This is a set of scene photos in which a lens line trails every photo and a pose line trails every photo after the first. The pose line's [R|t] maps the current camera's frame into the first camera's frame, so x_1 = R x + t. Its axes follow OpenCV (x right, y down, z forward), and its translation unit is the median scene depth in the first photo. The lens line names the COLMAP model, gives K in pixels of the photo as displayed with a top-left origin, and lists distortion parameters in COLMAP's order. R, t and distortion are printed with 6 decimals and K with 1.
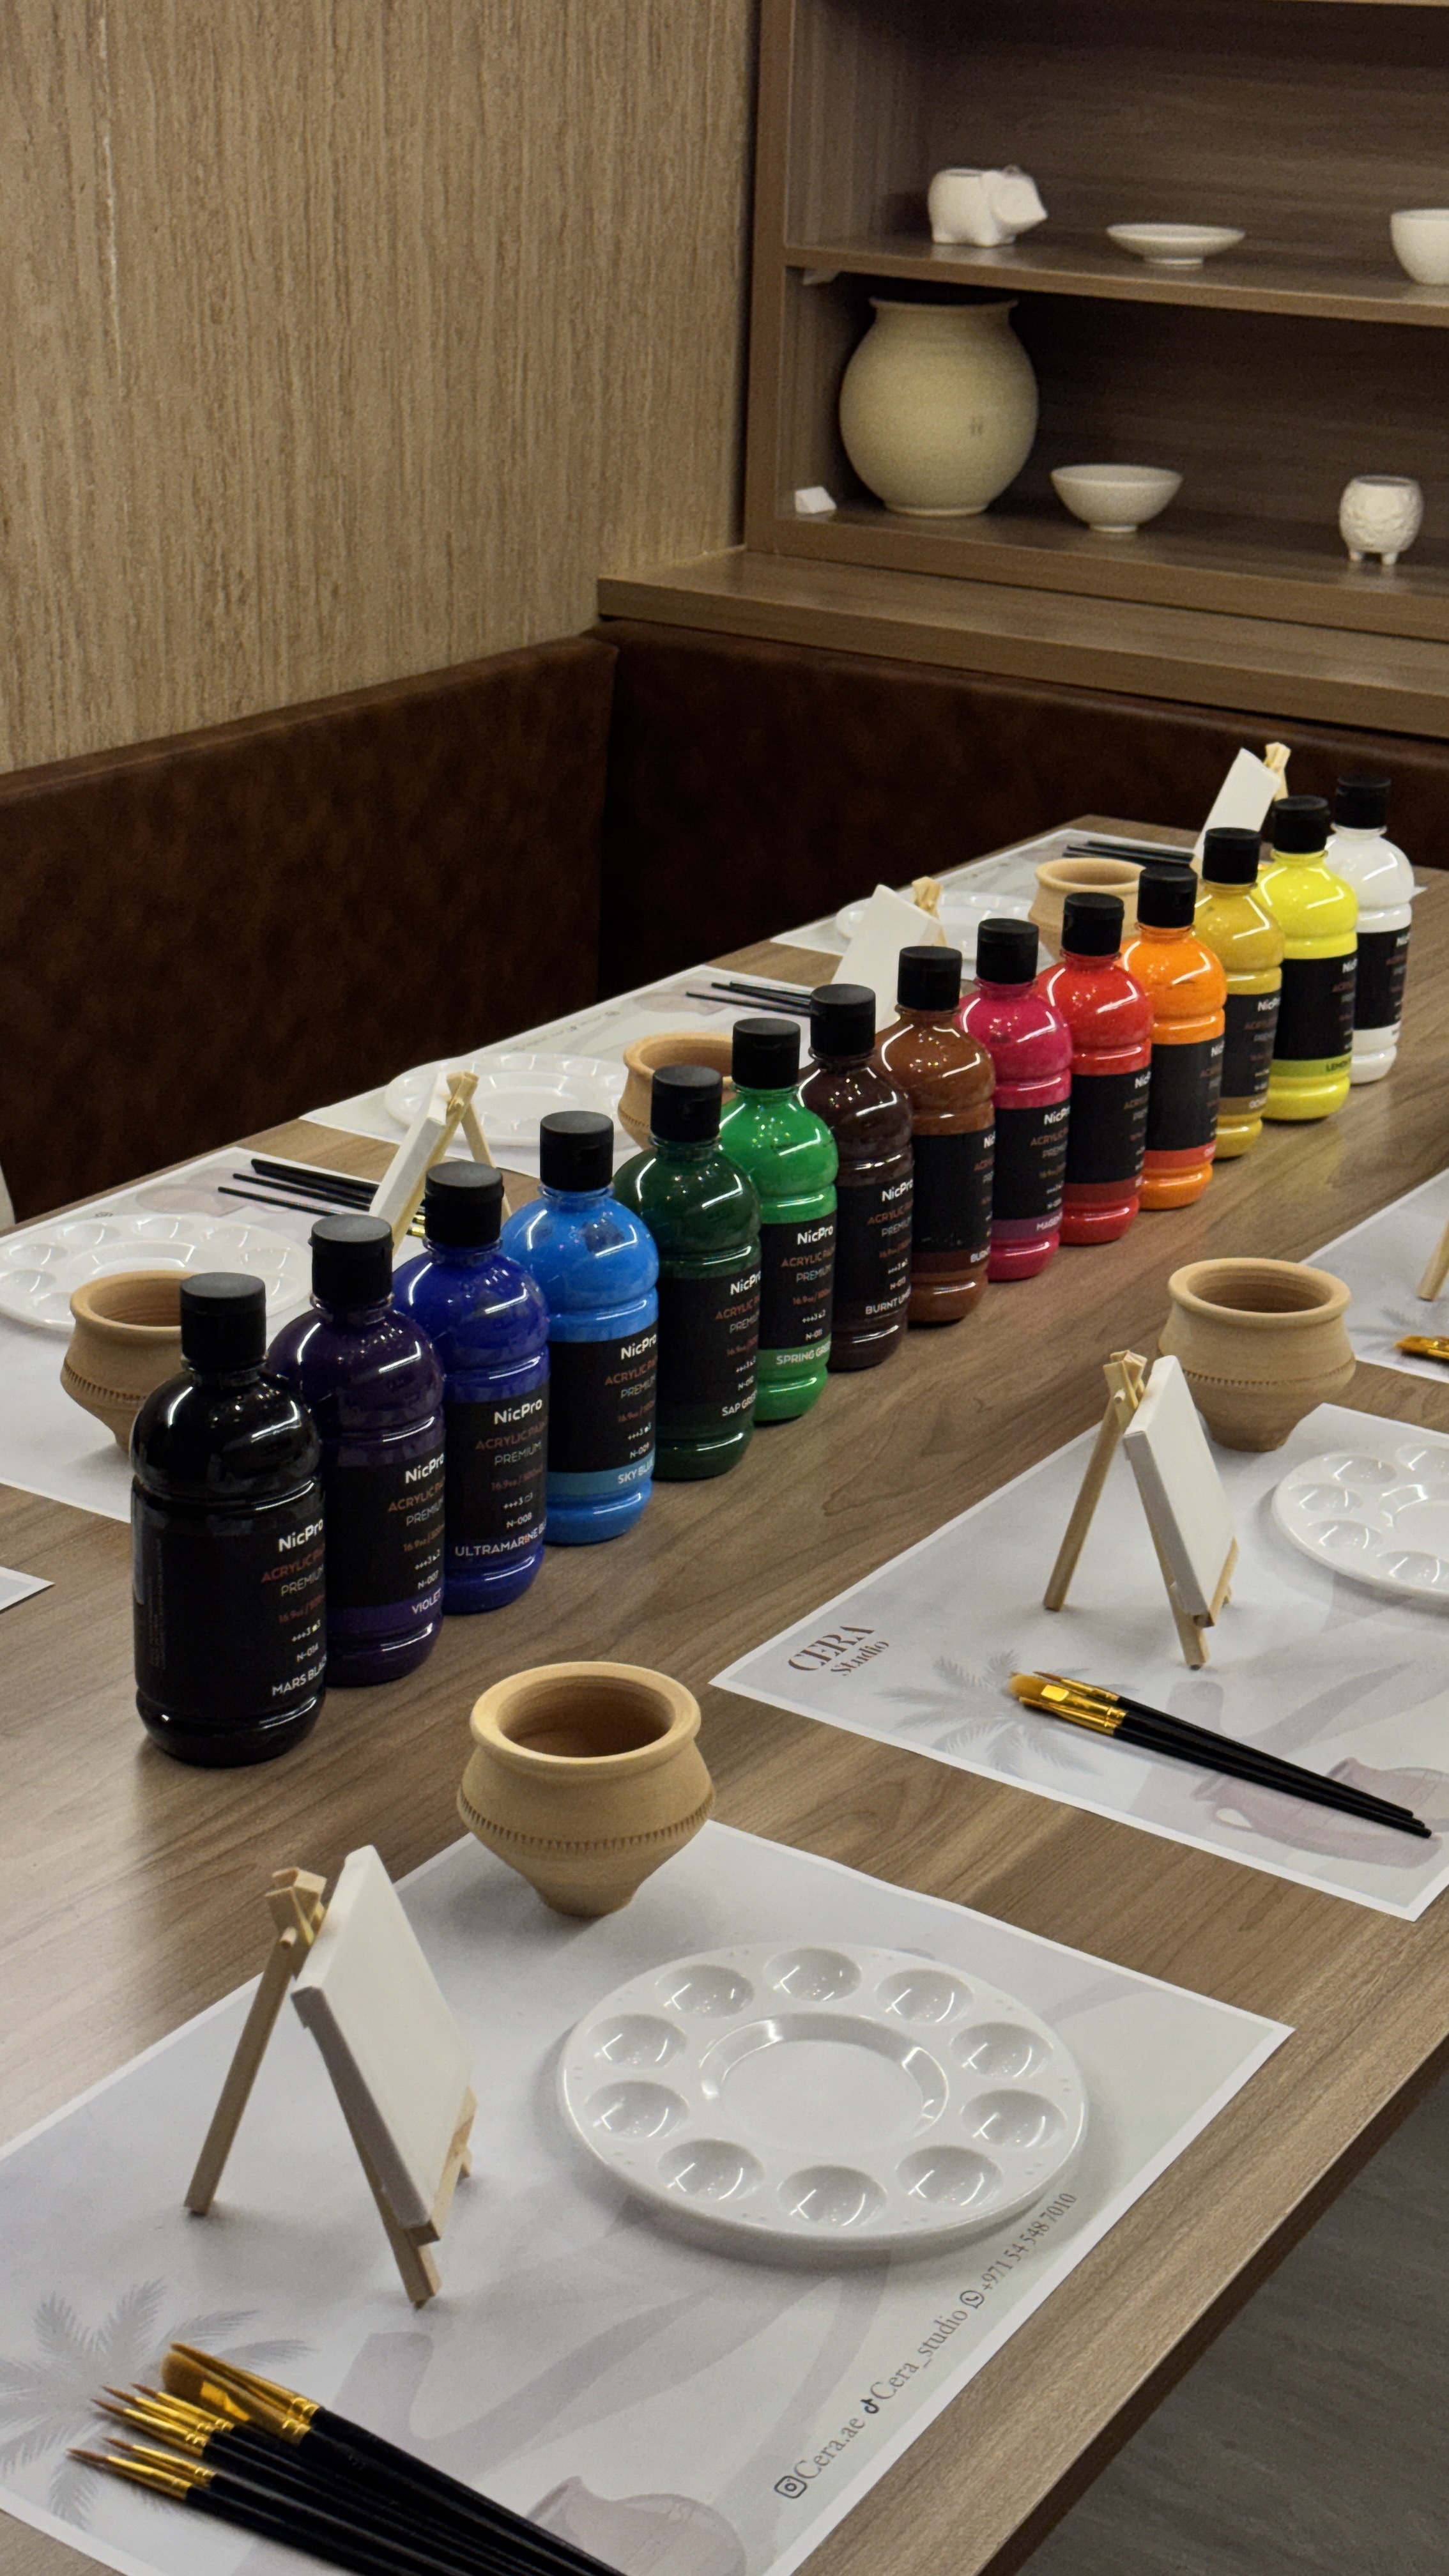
lens RADIAL K [[3565.4, 0, 724.5], [0, 3565.4, 1288.0], [0, 0, 1]] dist [0.140744, -0.032526]
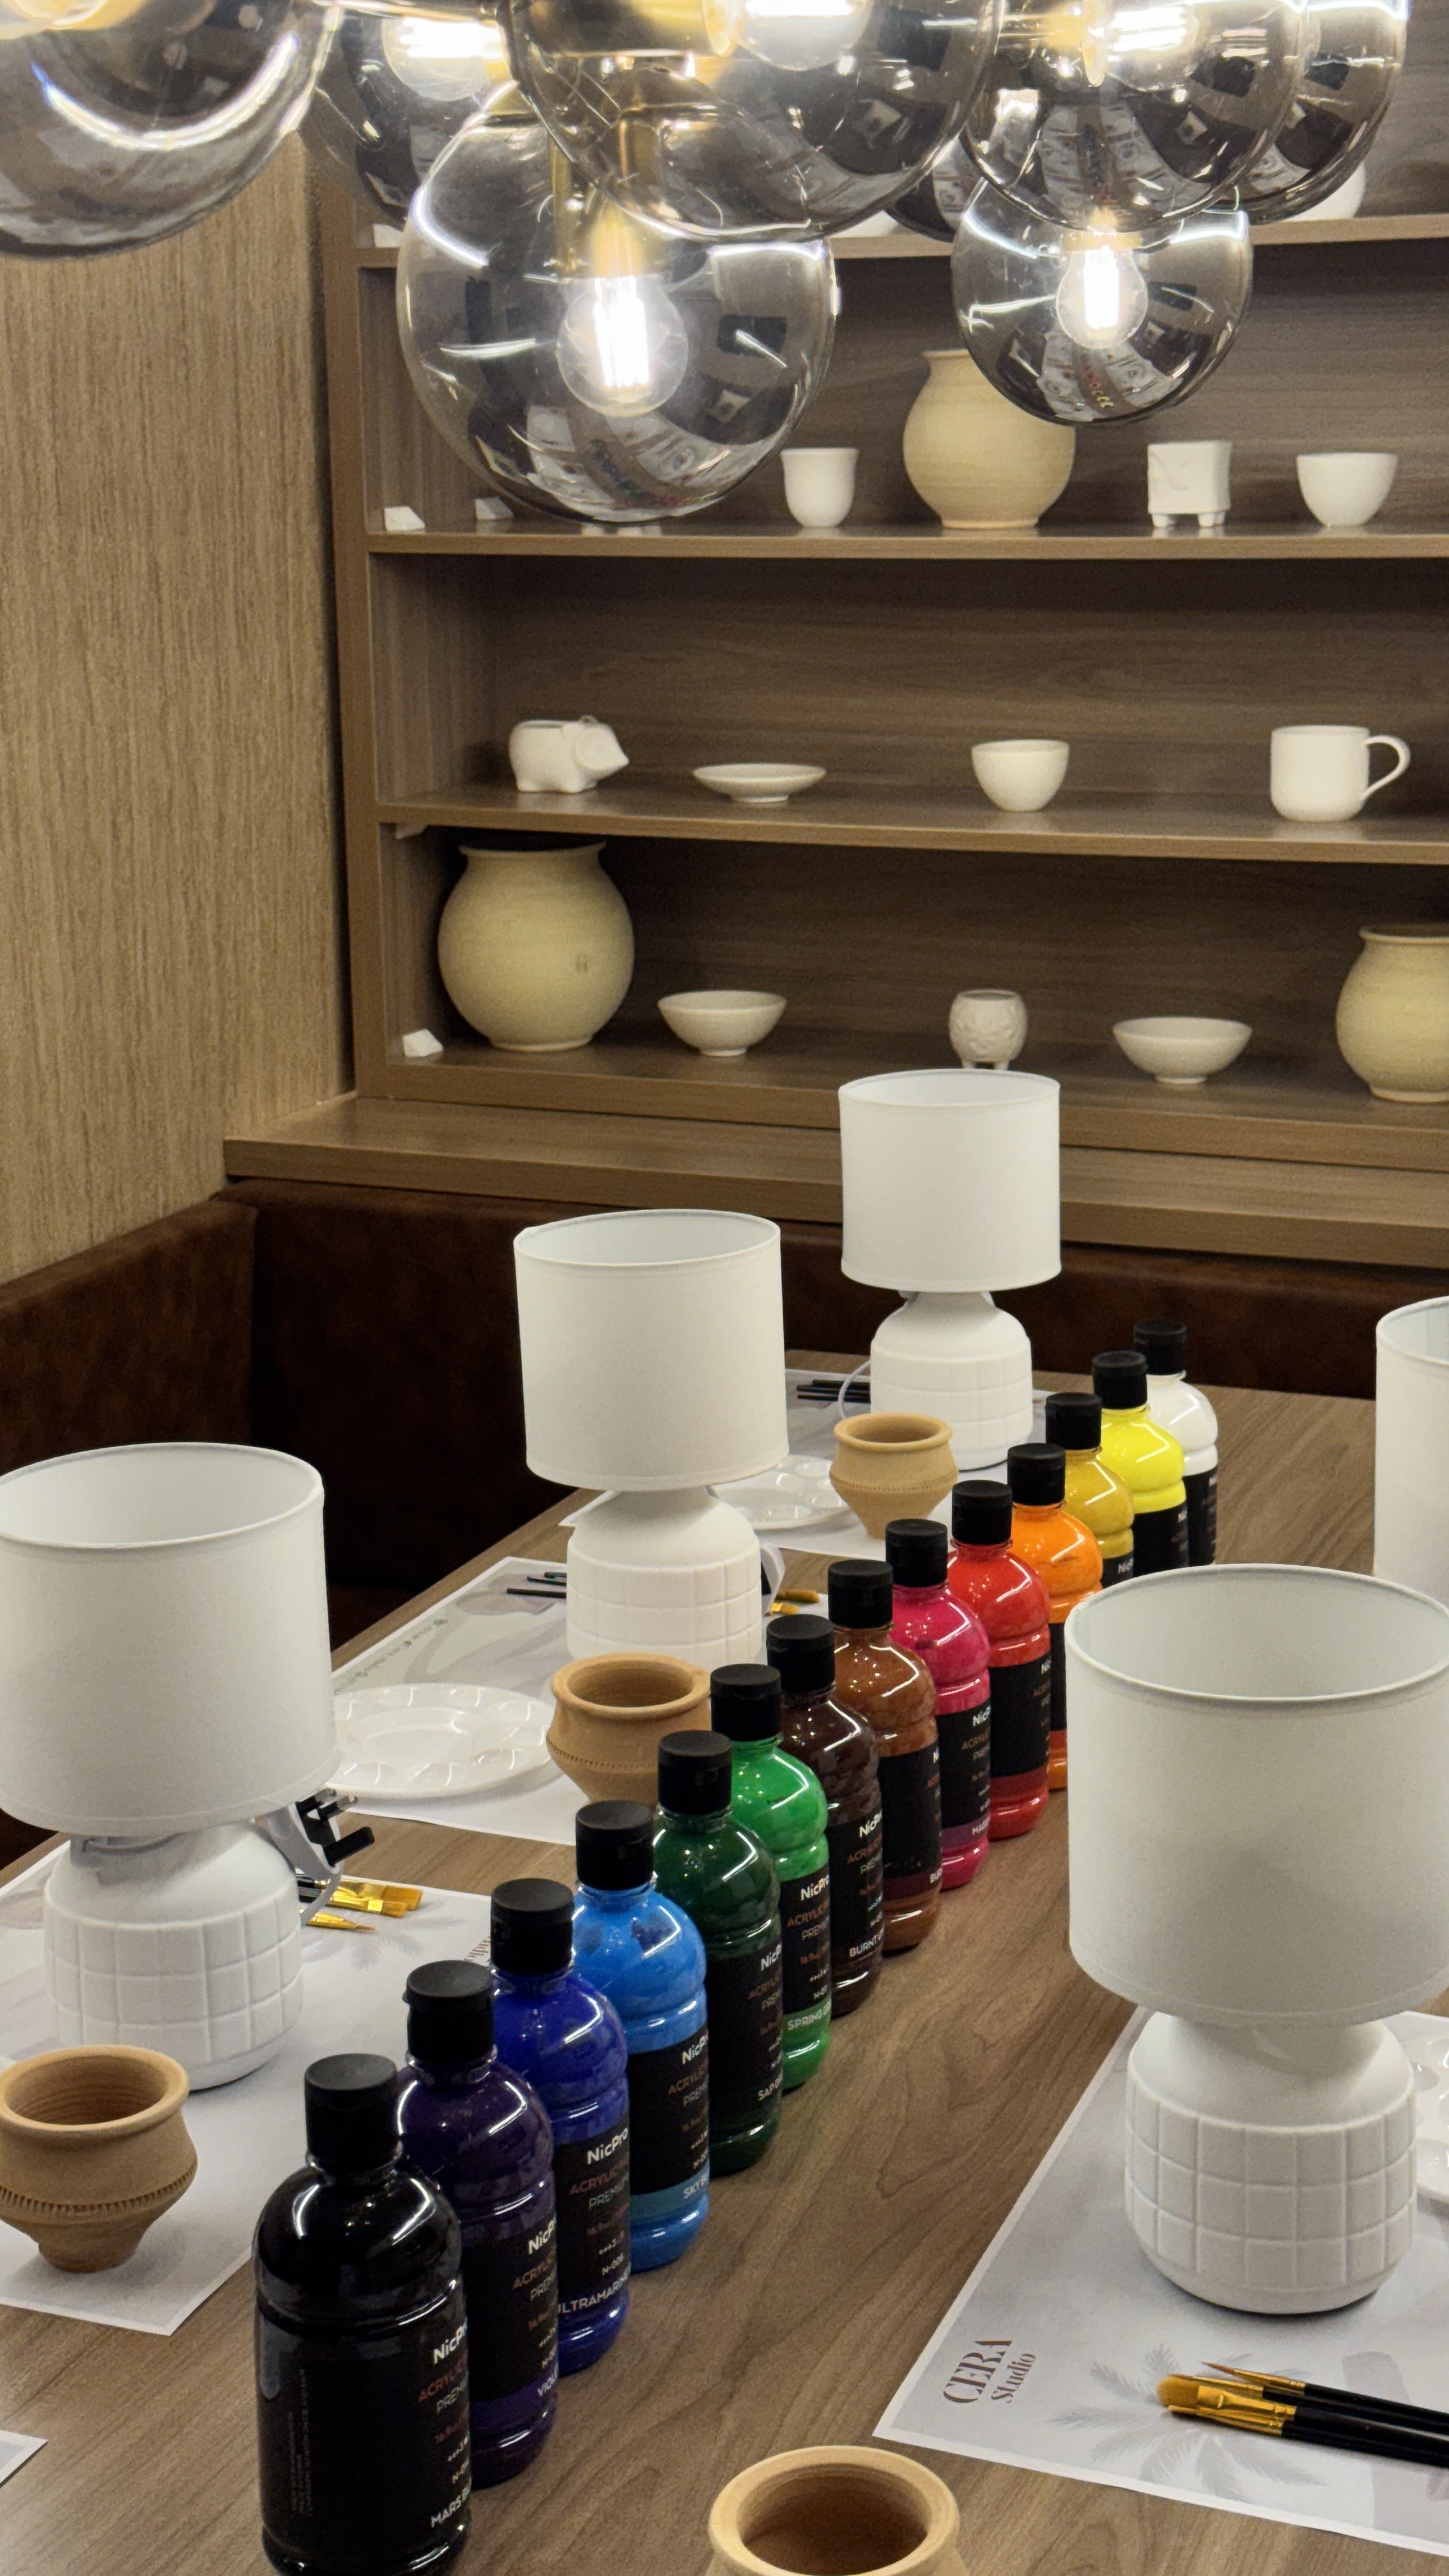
lens RADIAL K [[3580.2, 0, 724.5], [0, 3580.2, 1288.0], [0, 0, 1]] dist [0.180952, -0.032250]
pose [[0.981069, -0.083847, 0.174566, -0.083261], [0.104220, 0.988341, -0.111001, -0.037515], [-0.163224, 0.127093, 0.978369, 0.020924]]
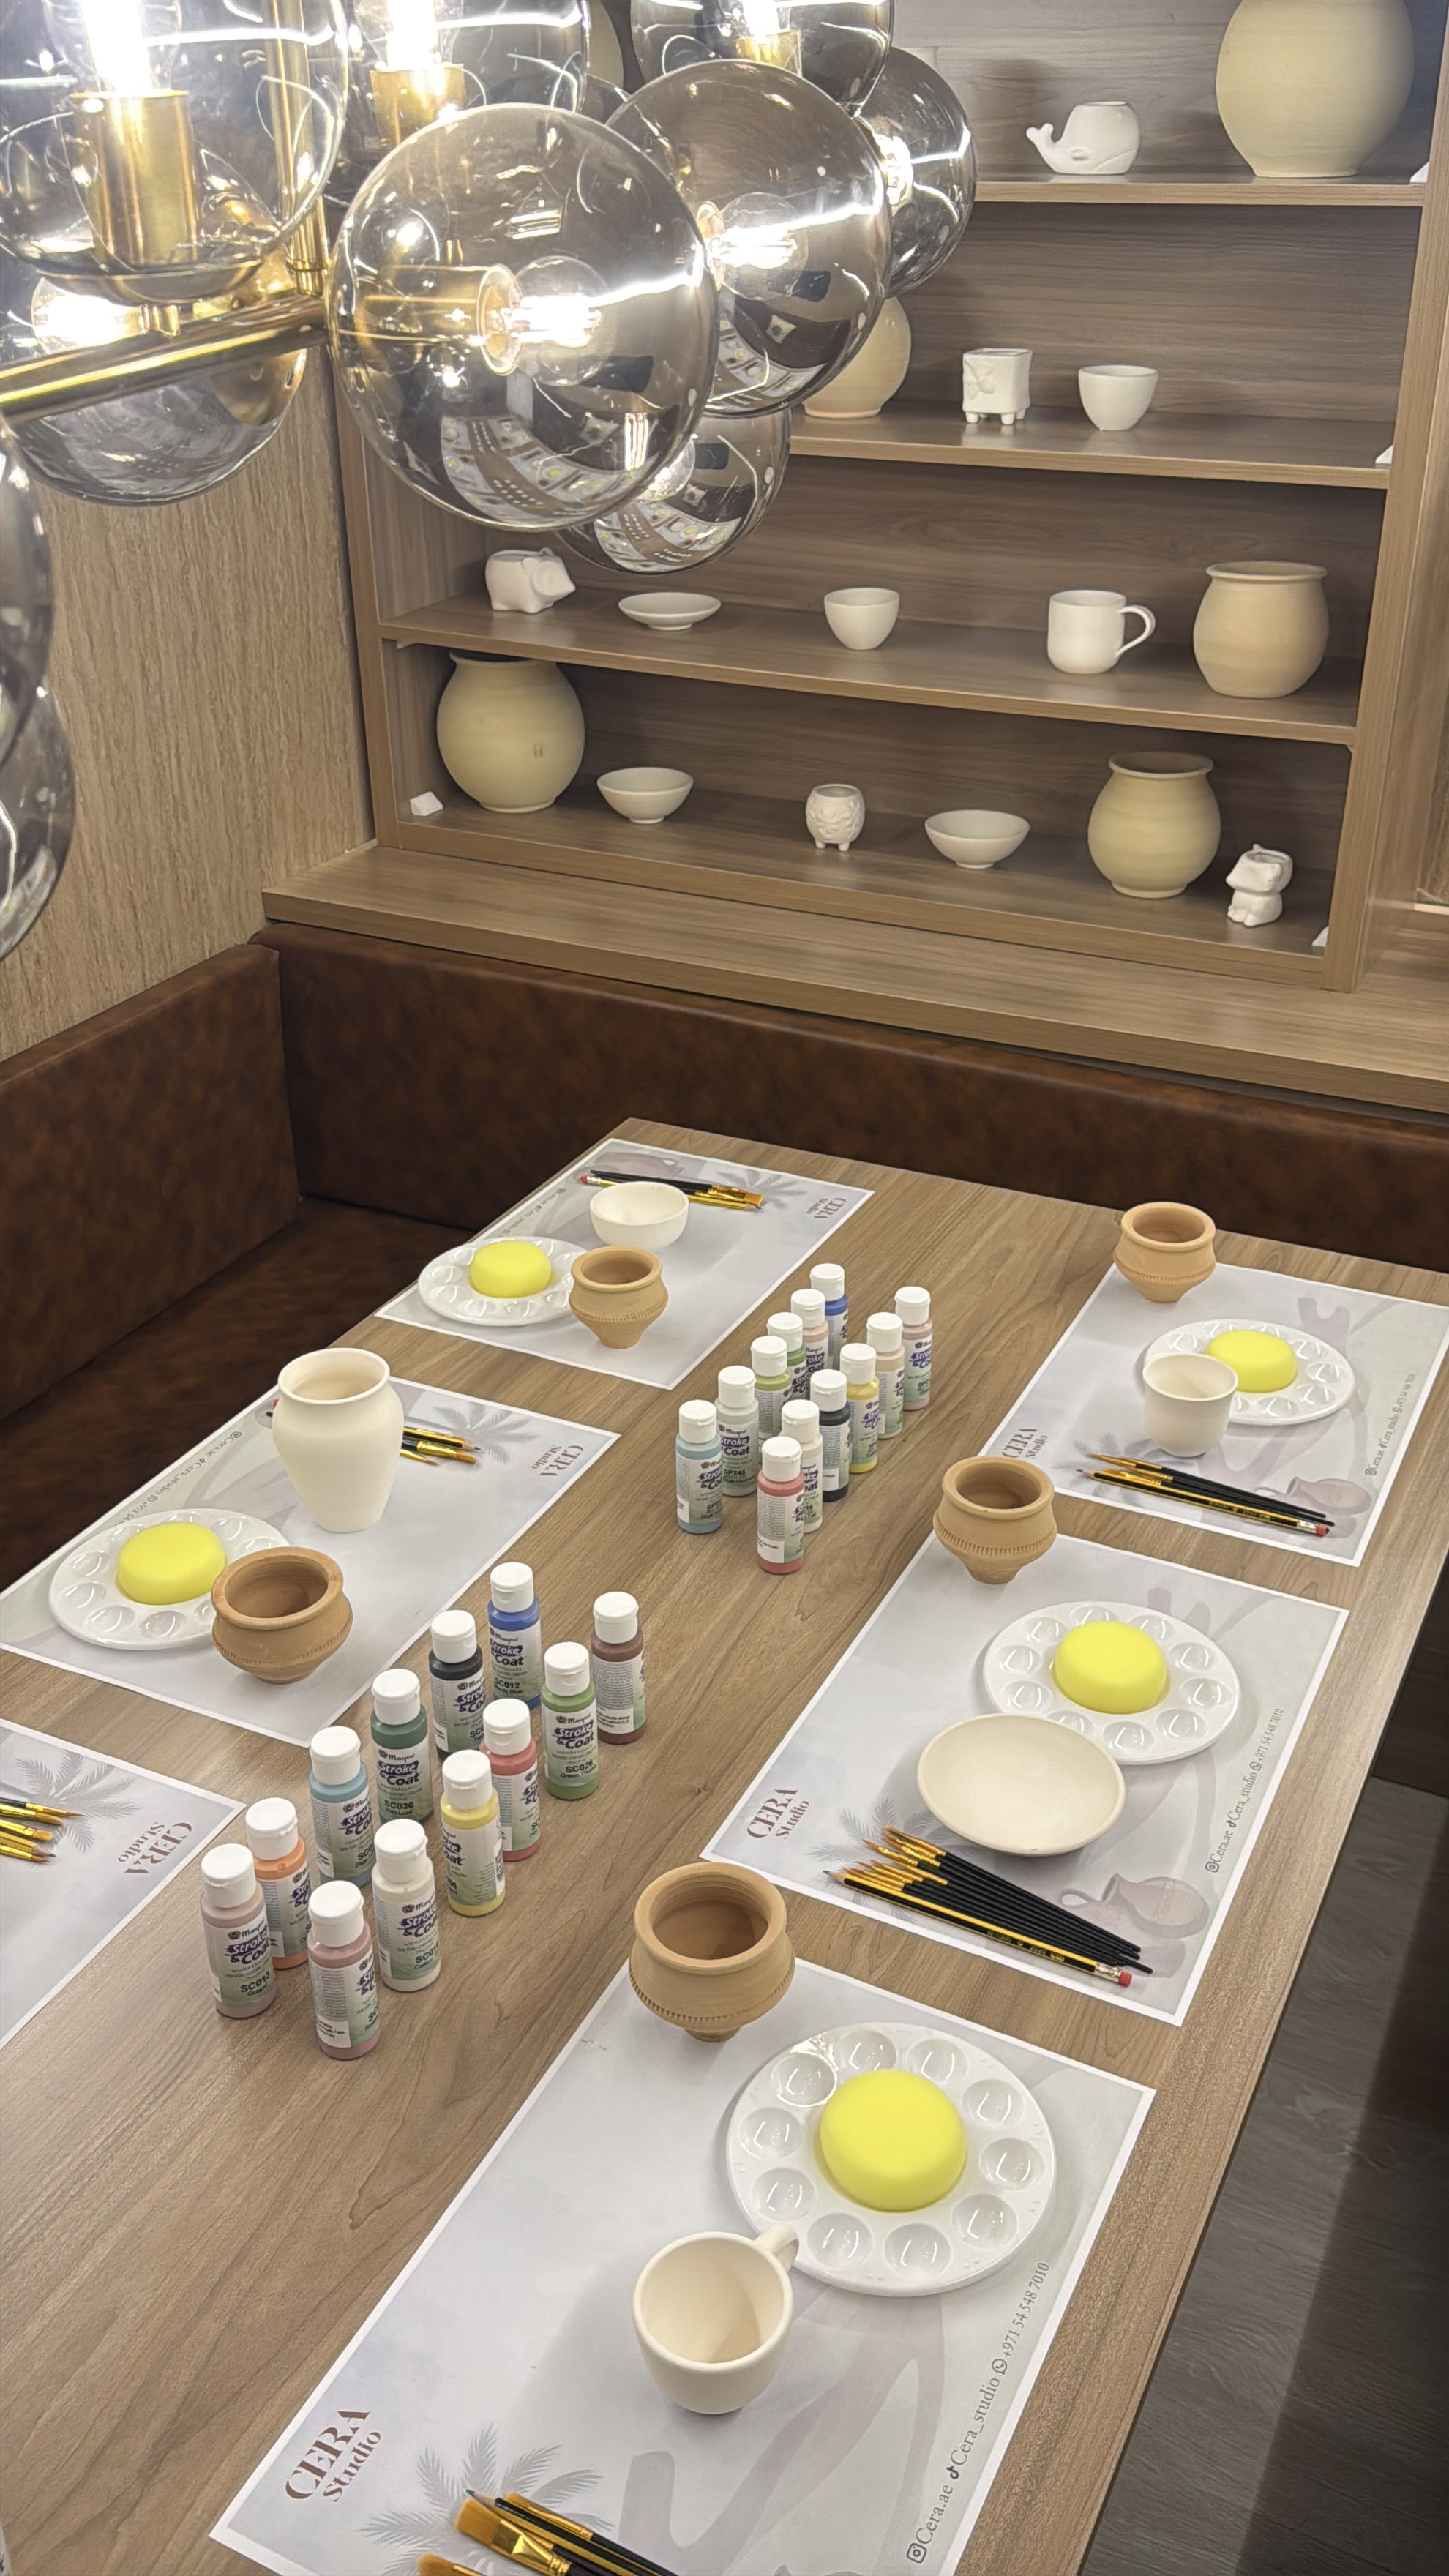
lens RADIAL K [[2169.4, 0, 724.5], [0, 2169.4, 1288.0], [0, 0, 1]] dist [0.194431, -0.427077]
pose [[0.992676, -0.087677, 0.083104, 0.060207], [0.075689, 0.987564, 0.137797, -0.166954], [-0.094152, -0.130498, 0.986968, 0.174759]]
